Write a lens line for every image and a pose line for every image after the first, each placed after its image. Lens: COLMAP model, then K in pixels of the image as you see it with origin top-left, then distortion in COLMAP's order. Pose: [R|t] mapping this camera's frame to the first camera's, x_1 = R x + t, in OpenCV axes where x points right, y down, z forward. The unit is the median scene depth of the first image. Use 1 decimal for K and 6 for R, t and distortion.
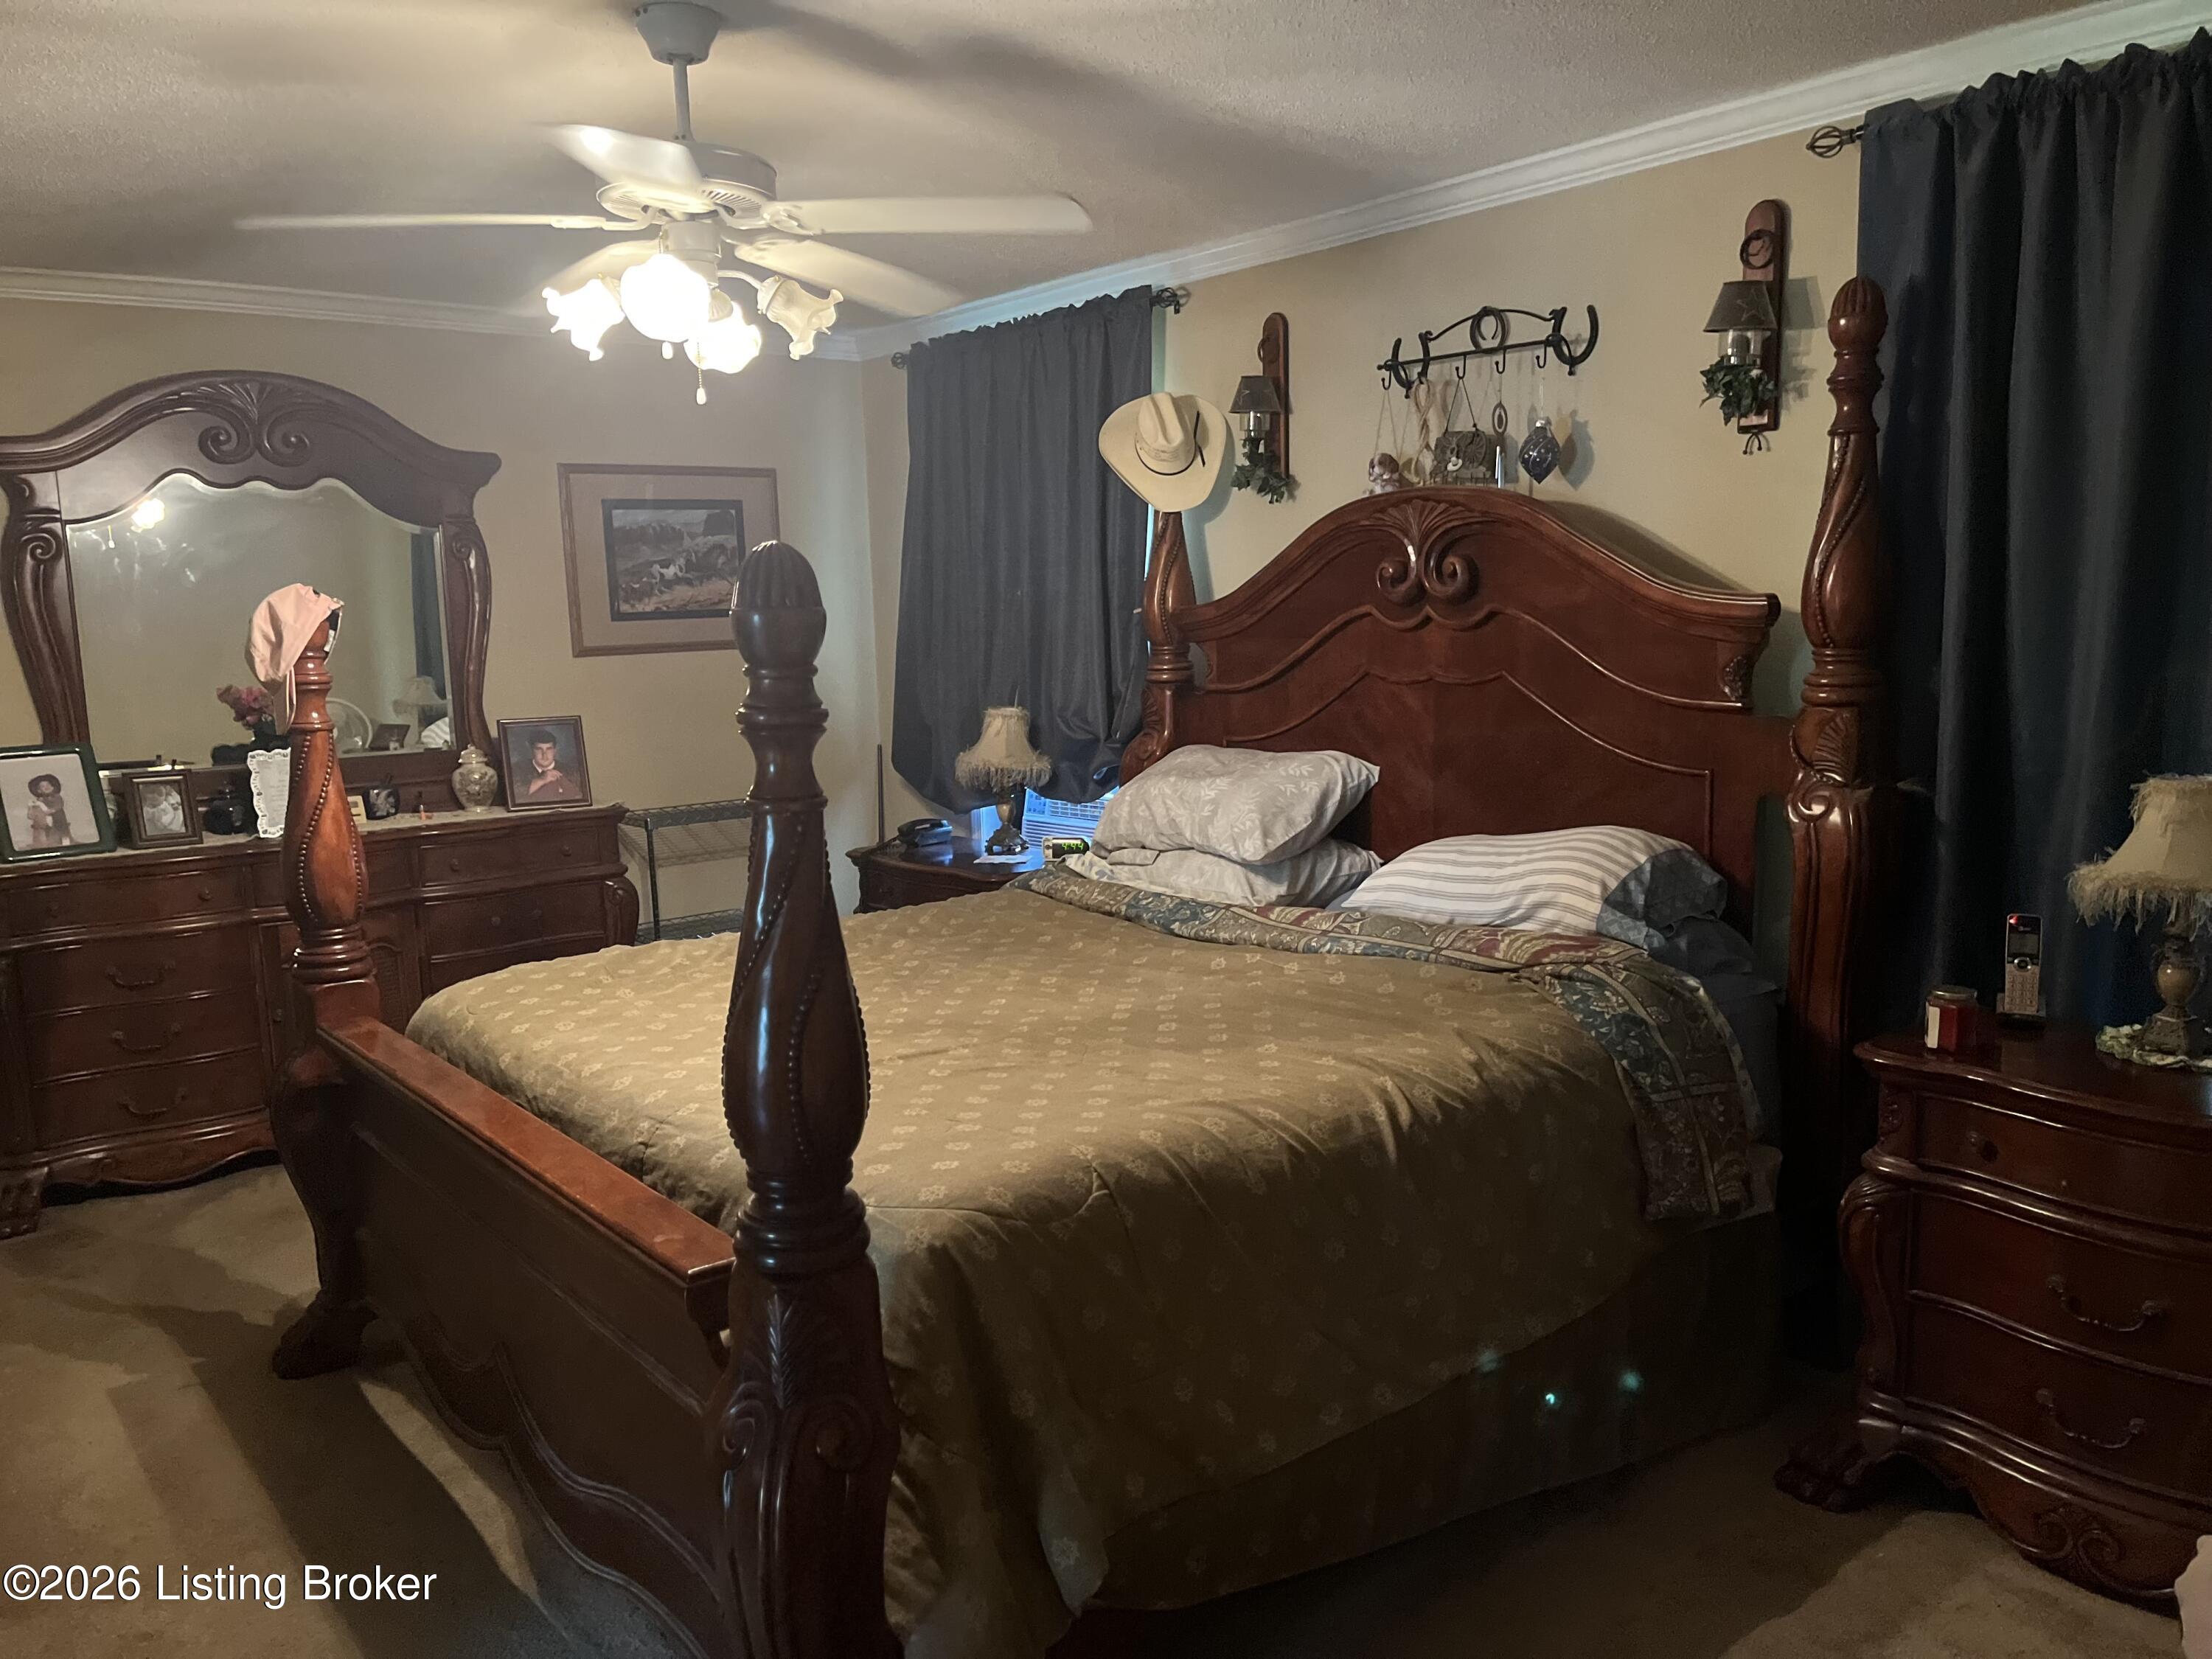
lens RADIAL K [[1684.6, 0, 1118.2], [0, 1684.6, 832.9], [0, 0, 1]] dist [0.066810, -0.088154]
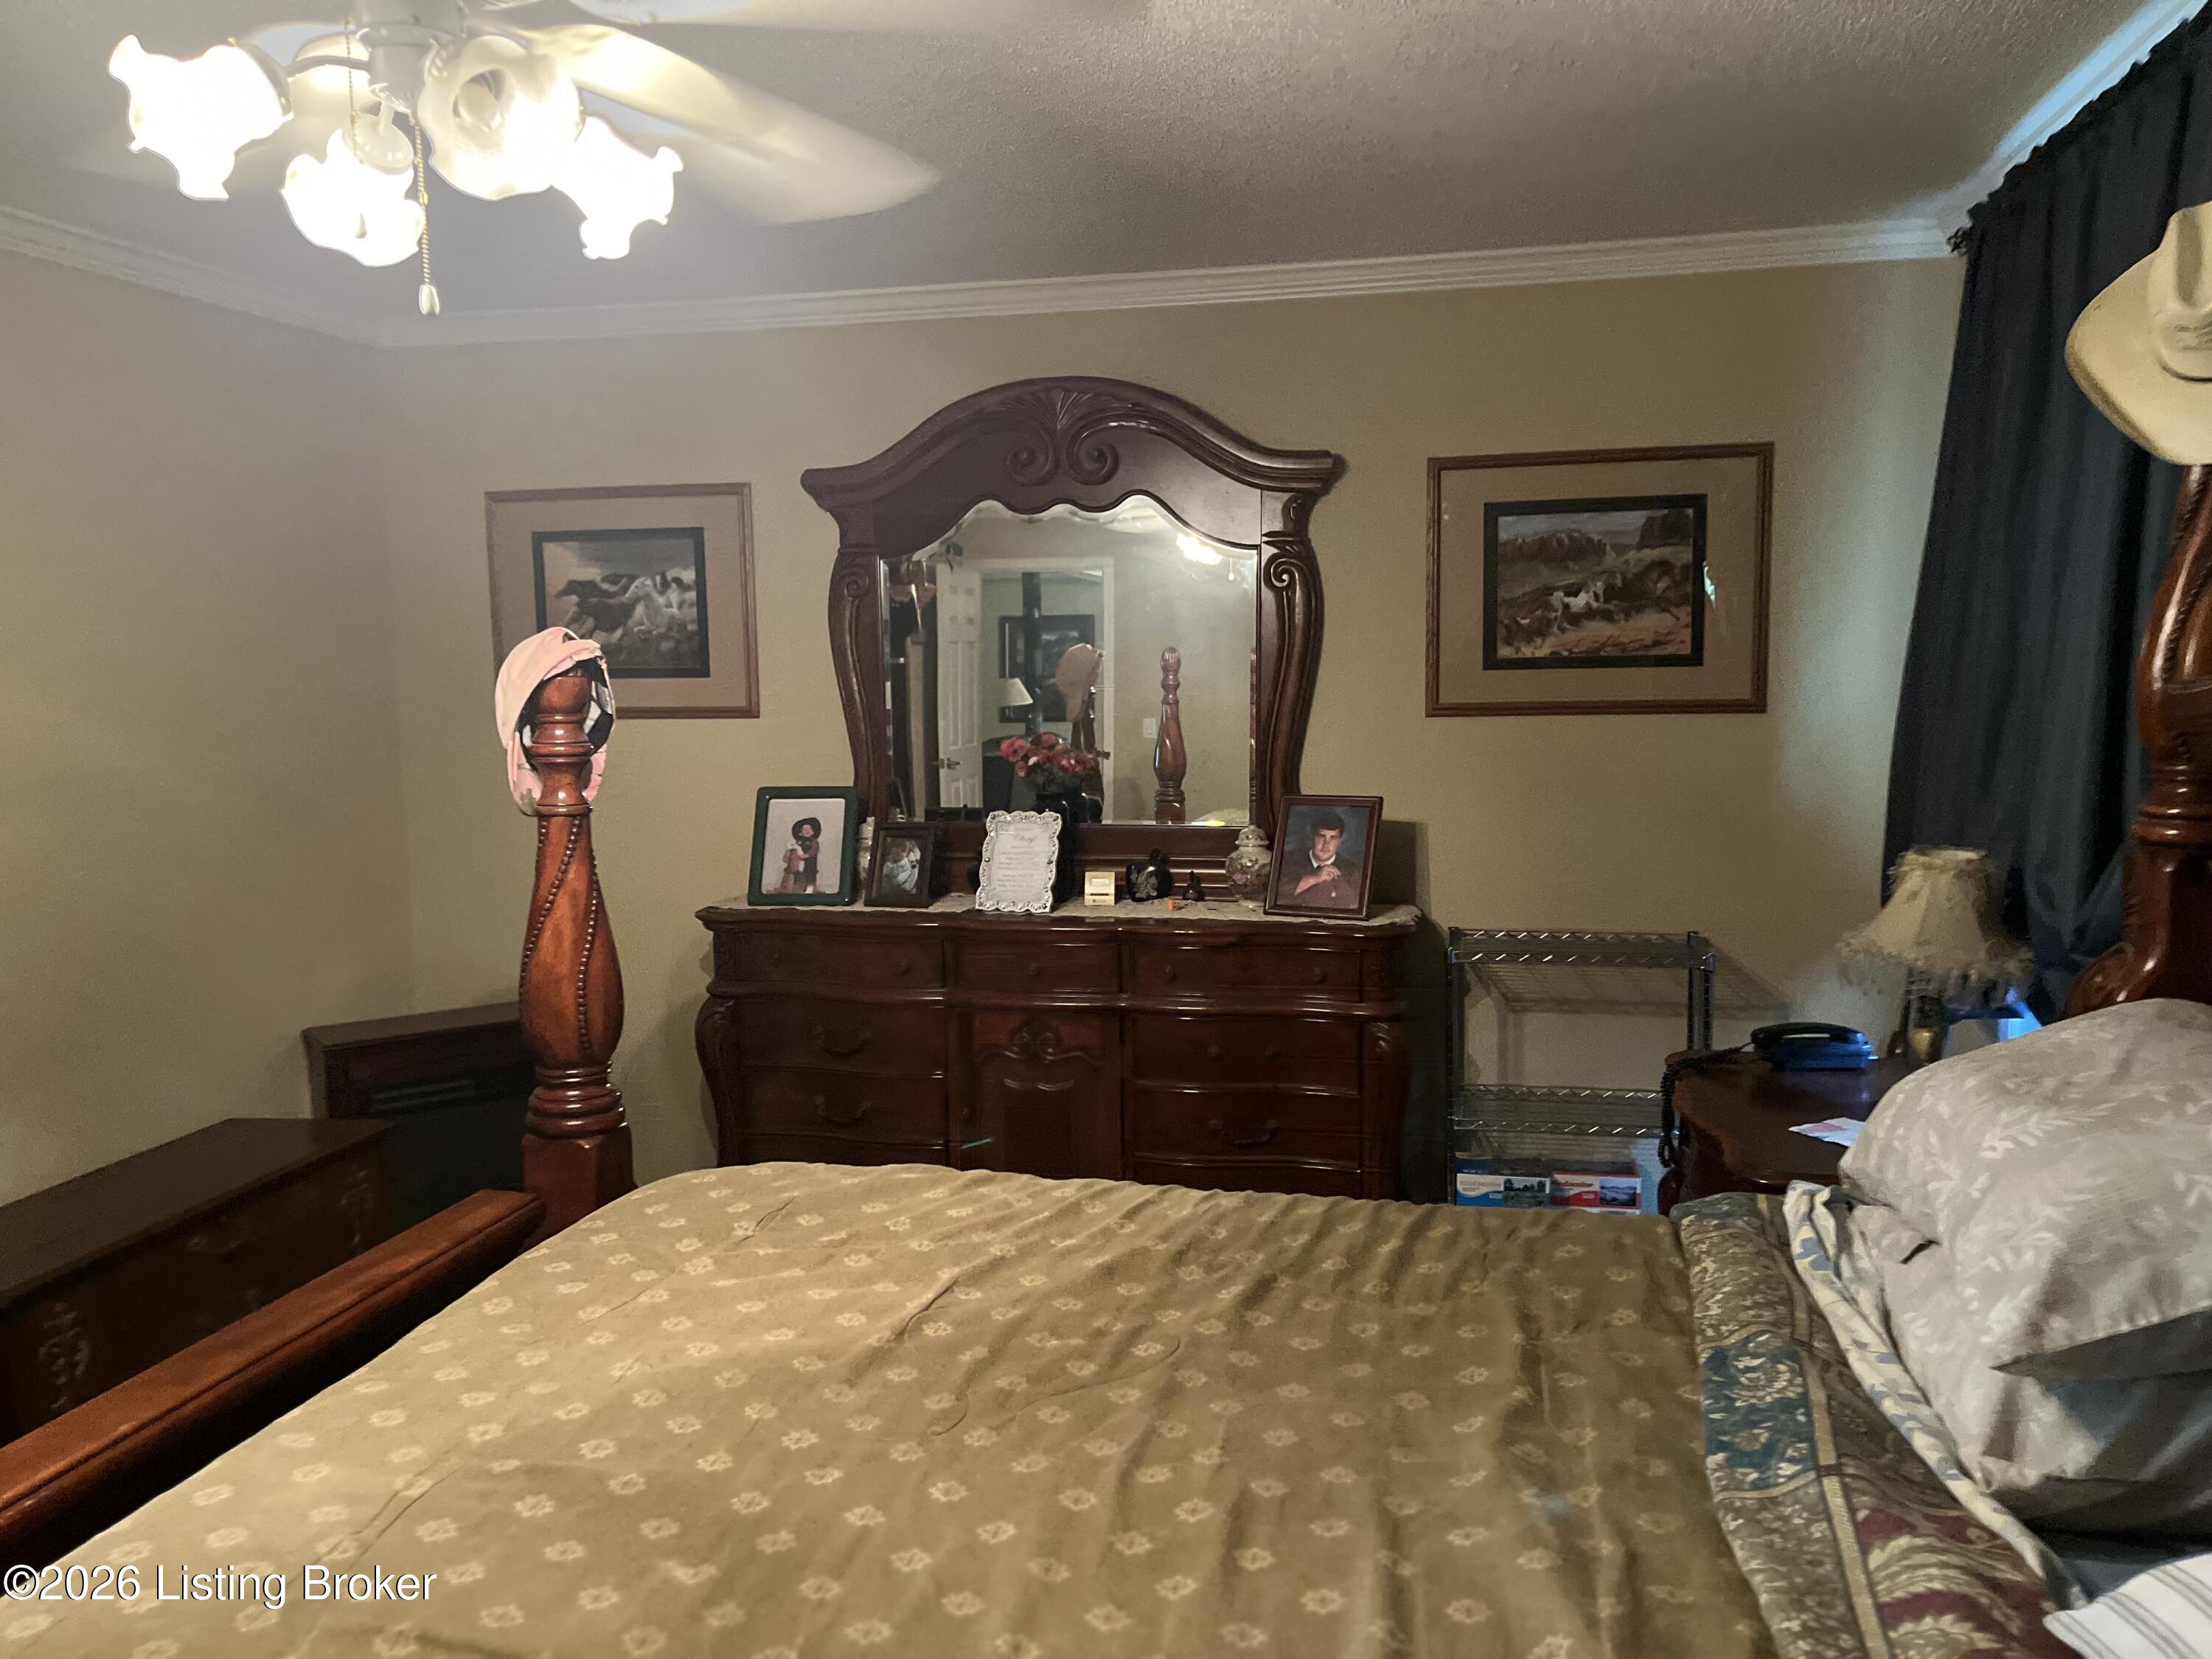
lens RADIAL K [[1684.6, 0, 1086.0], [0, 1684.6, 823.1], [0, 0, 1]] dist [0.066810, -0.088154]
pose [[0.622907, 0.098752, -0.776038, 0.178854], [-0.113212, 0.992937, 0.035480, -0.070317], [0.774061, 0.065756, 0.629688, 0.440725]]
